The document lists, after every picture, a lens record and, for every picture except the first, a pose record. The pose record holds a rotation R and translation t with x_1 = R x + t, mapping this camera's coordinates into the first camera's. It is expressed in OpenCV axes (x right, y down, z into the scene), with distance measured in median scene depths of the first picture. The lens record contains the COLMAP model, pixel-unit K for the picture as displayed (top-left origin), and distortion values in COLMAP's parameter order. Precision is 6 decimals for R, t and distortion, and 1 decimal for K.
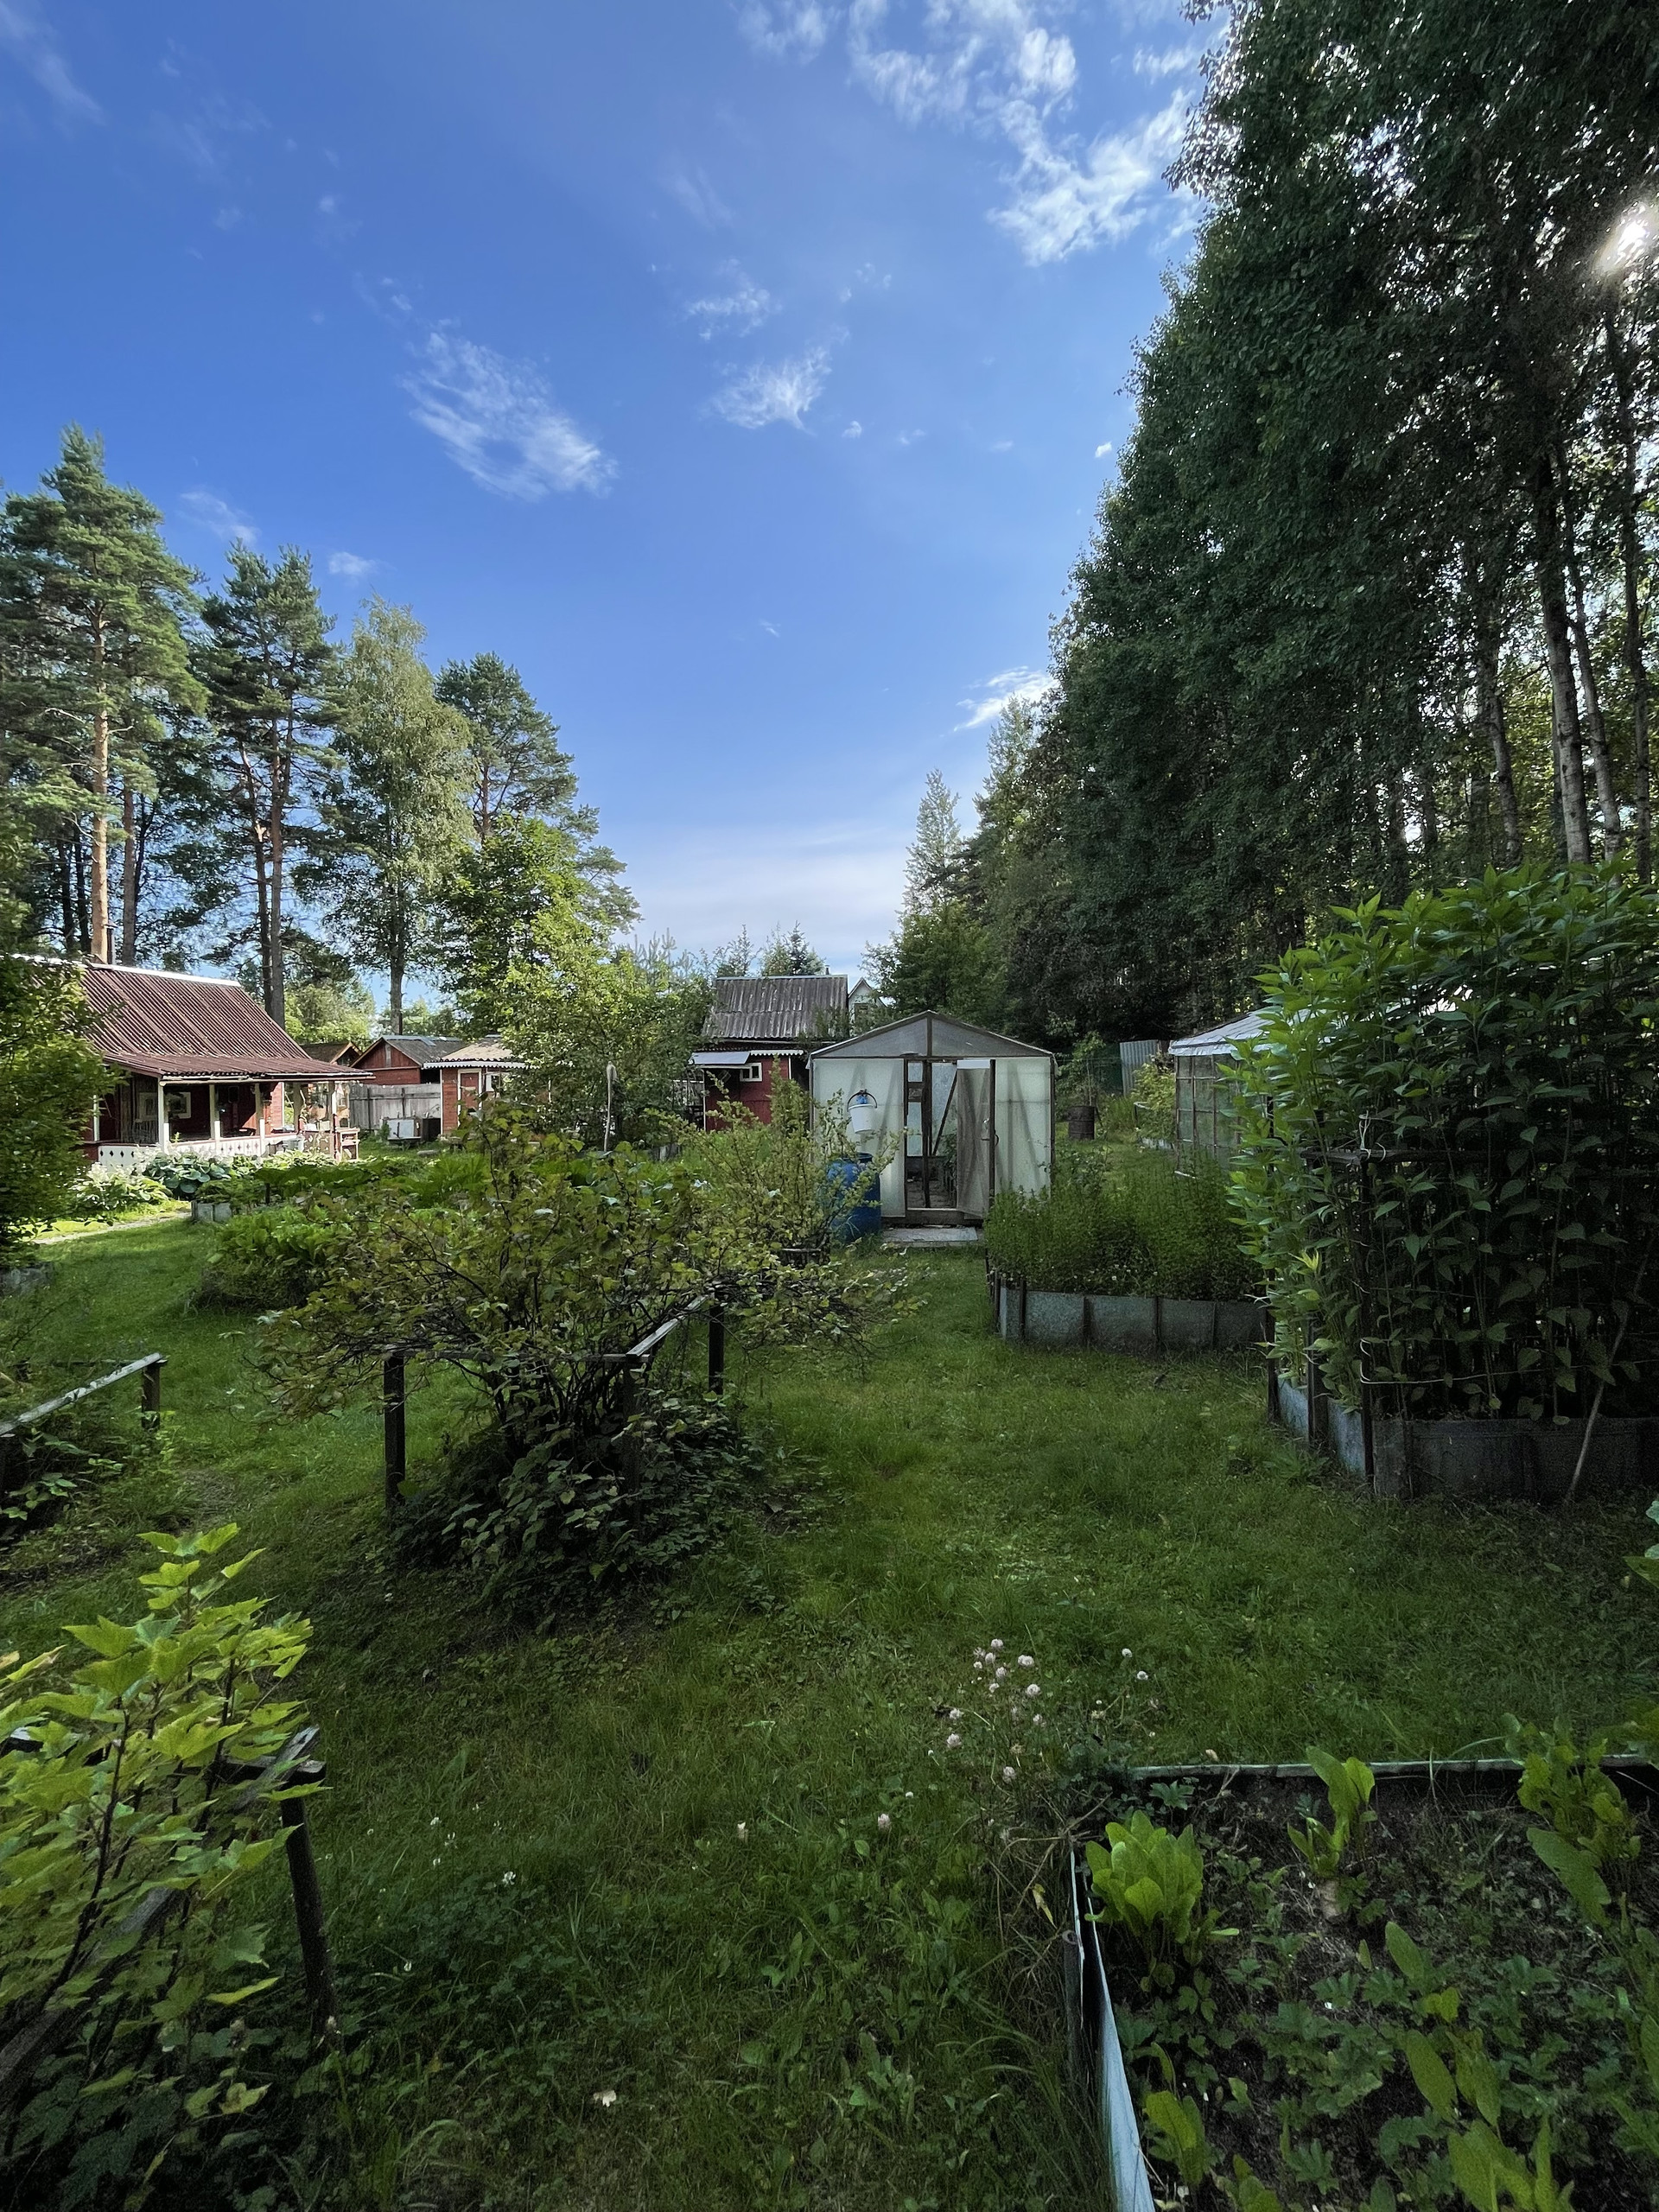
lens RADIAL K [[893.2, 0, 834.4], [0, 893.2, 1101.3], [0, 0, 1]] dist [-0.007106, 0.001572]
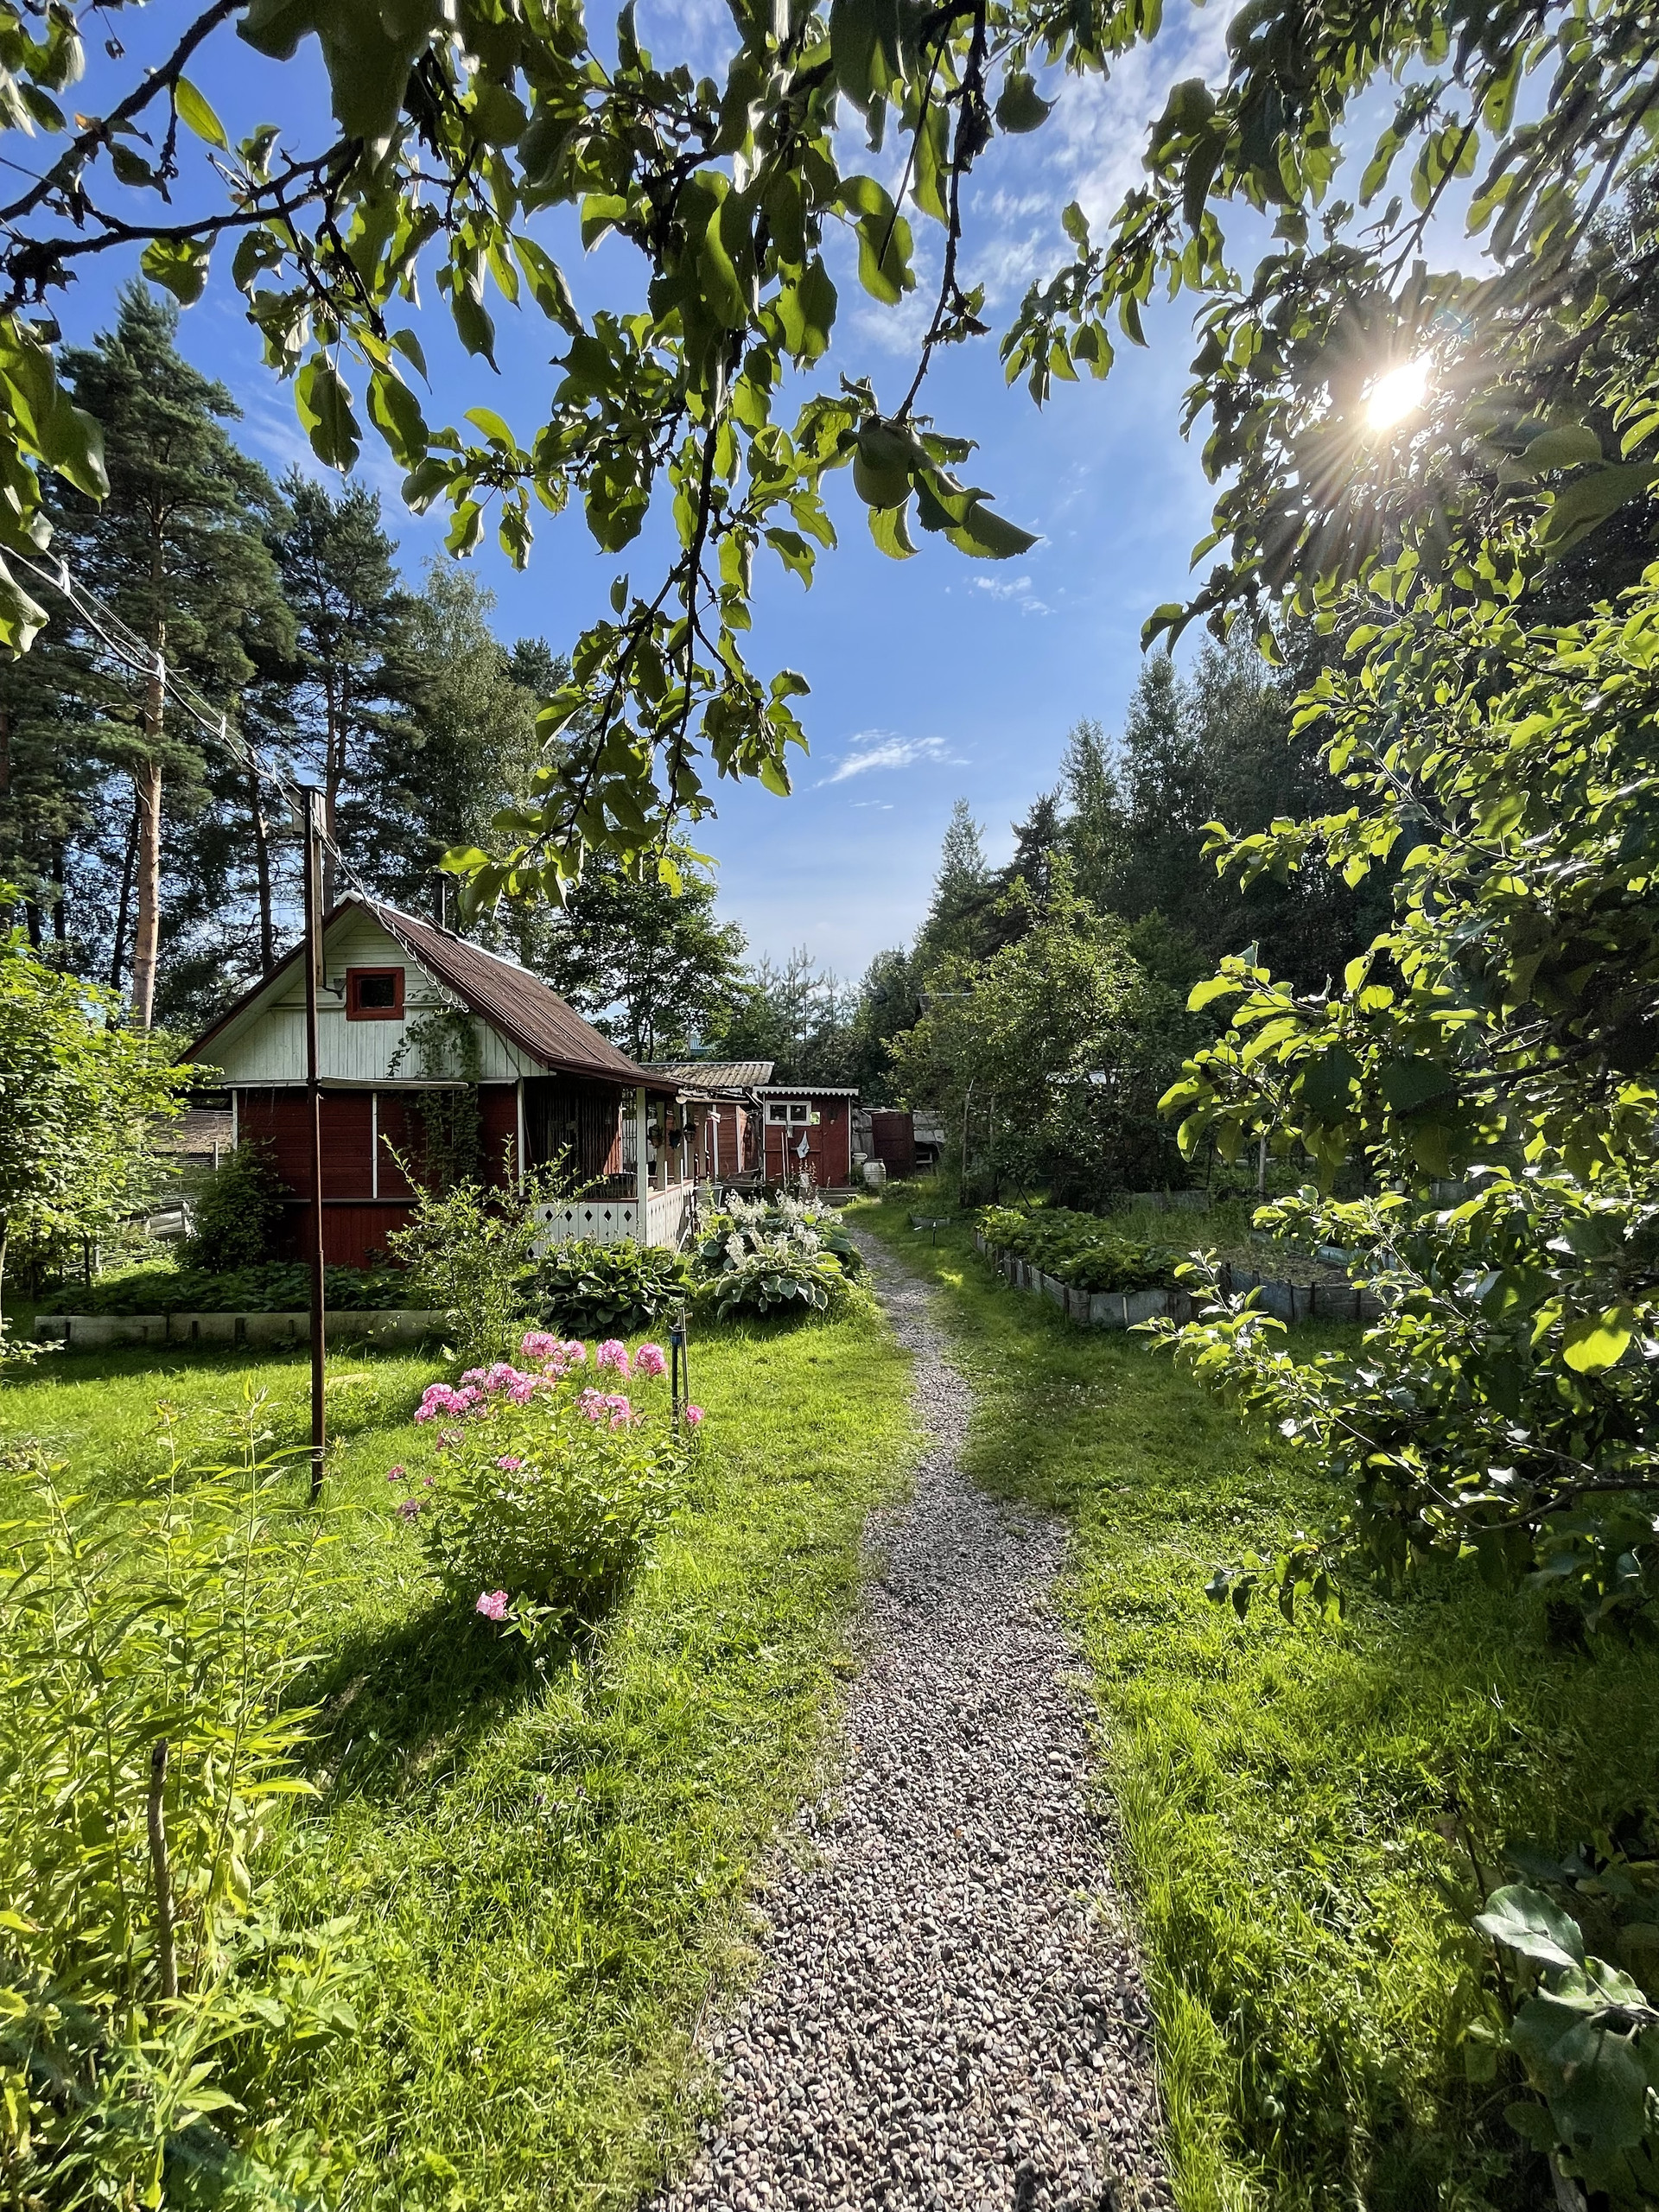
lens RADIAL K [[893.2, 0, 826.7], [0, 893.2, 1113.6], [0, 0, 1]] dist [-0.007106, 0.001572]
pose [[0.990245, -0.014865, 0.138543, -0.295058], [0.020254, 0.999089, -0.037563, 0.006010], [-0.137859, 0.040003, 0.989644, 0.144647]]
